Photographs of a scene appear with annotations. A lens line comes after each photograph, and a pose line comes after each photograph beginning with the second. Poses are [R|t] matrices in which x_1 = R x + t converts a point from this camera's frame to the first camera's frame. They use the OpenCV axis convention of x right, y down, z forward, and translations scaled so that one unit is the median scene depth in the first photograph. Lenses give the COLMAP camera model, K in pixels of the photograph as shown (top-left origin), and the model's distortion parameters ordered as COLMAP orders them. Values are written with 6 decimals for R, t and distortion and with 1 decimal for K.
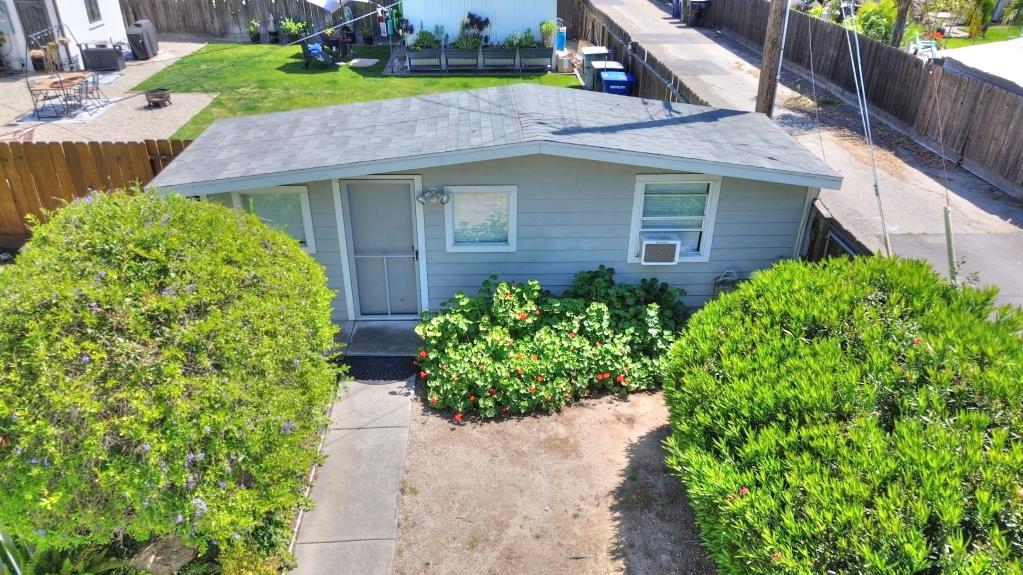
lens RADIAL K [[720.5, 0, 513.4], [0, 720.5, 285.0], [0, 0, 1]] dist [0.063146, -0.065591]
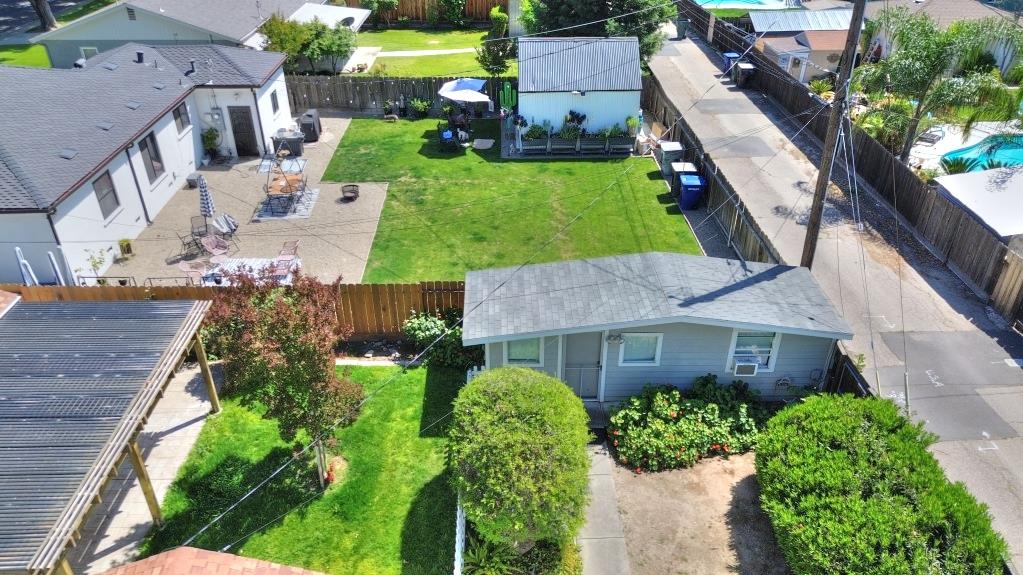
lens RADIAL K [[720.5, 0, 513.4], [0, 720.5, 285.0], [0, 0, 1]] dist [0.063146, -0.065591]
pose [[0.999452, 0.004756, -0.032765, -0.320855], [-0.002917, 0.998430, 0.055929, -0.373511], [0.032979, -0.055803, 0.997897, -0.797101]]
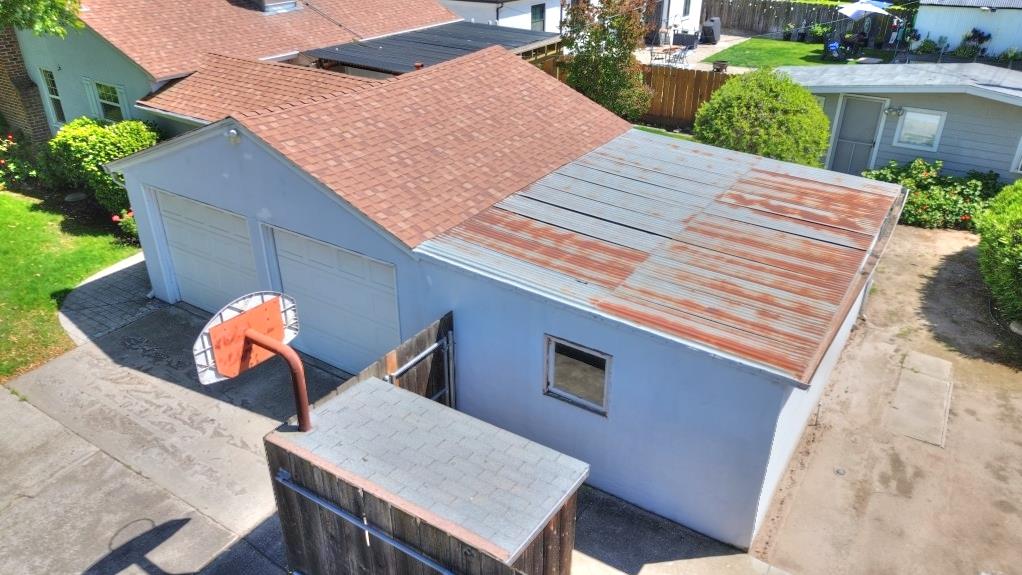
lens RADIAL K [[719.8, 0, 512.8], [0, 719.8, 285.0], [0, 0, 1]] dist [0.063146, -0.065591]
pose [[0.803948, 0.270549, -0.529594, 0.225012], [-0.279783, 0.957886, 0.064624, 0.480738], [0.524775, 0.096217, 0.845786, -1.106175]]
